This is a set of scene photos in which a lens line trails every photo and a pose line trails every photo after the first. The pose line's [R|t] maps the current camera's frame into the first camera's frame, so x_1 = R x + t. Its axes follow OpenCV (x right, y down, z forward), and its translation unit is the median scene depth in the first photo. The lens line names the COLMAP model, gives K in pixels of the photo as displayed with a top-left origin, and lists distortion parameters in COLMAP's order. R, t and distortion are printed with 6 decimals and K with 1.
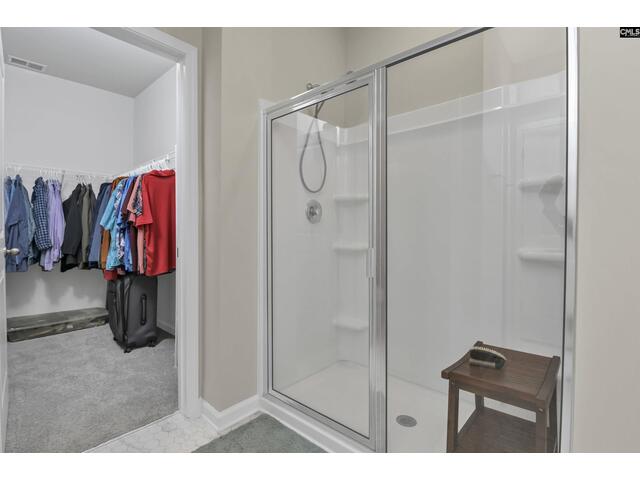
lens RADIAL K [[314.4, 0, 314.0], [0, 314.4, 234.9], [0, 0, 1]] dist [-0.013116, -0.000505]
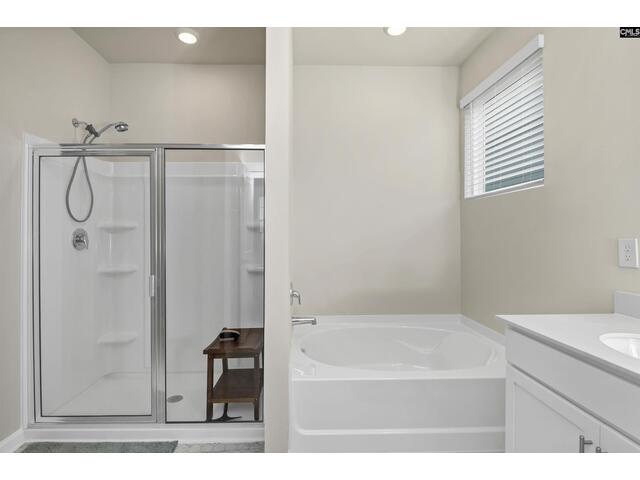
lens RADIAL K [[314.4, 0, 314.0], [0, 314.4, 234.9], [0, 0, 1]] dist [-0.013116, -0.000505]
pose [[0.714067, -0.002927, 0.700071, -0.203557], [0.010147, 0.999929, -0.006169, -0.087894], [-0.700004, 0.011509, 0.714047, -0.358706]]
